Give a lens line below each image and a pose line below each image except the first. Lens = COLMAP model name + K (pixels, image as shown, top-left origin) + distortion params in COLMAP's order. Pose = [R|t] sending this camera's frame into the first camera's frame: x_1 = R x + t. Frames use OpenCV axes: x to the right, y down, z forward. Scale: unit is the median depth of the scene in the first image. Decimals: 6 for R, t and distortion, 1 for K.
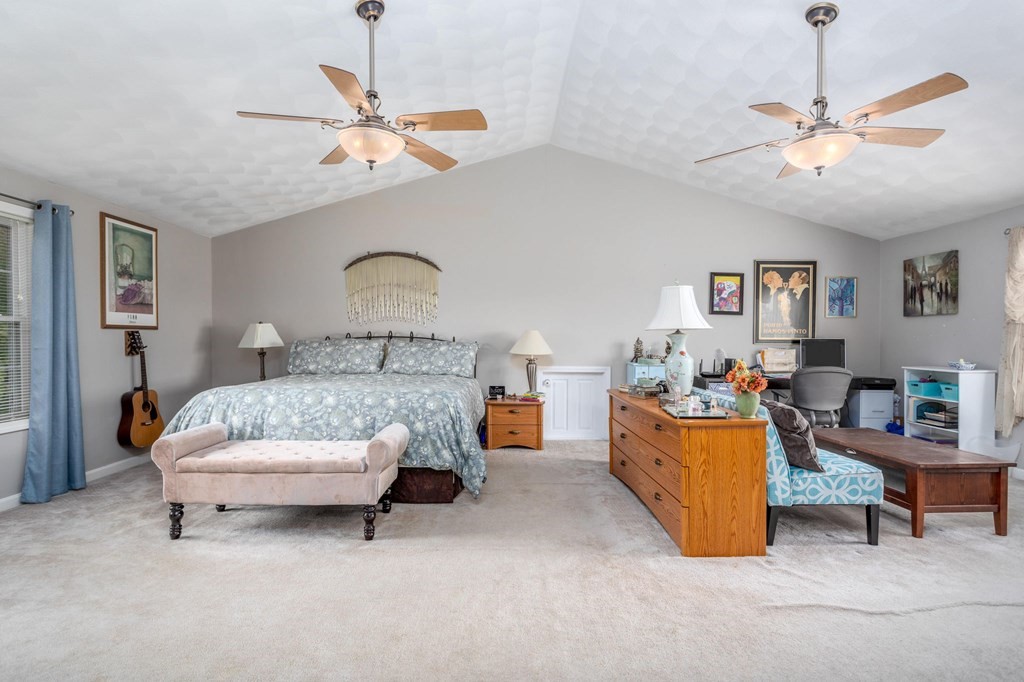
lens RADIAL K [[498.0, 0, 508.6], [0, 498.0, 344.8], [0, 0, 1]] dist [-0.018830, 0.007521]
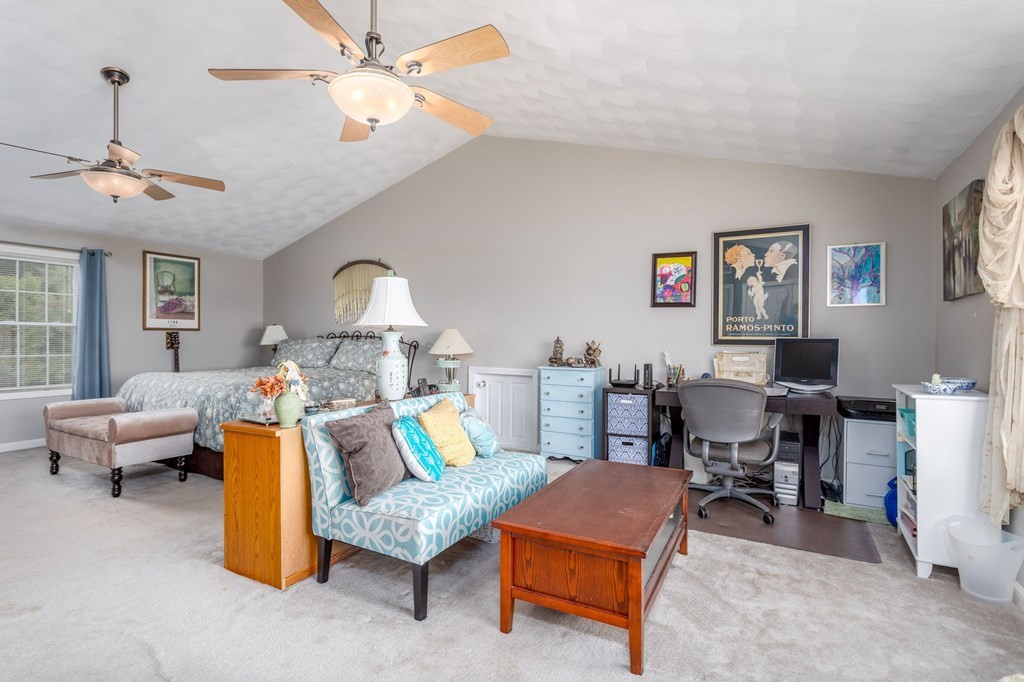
lens RADIAL K [[491.0, 0, 509.9], [0, 491.0, 340.2], [0, 0, 1]] dist [-0.019569, 0.008887]
pose [[0.864842, 0.003385, -0.502033, 0.719766], [-0.008748, 0.999927, -0.008327, -0.001256], [0.501968, 0.011593, 0.864809, 0.258665]]
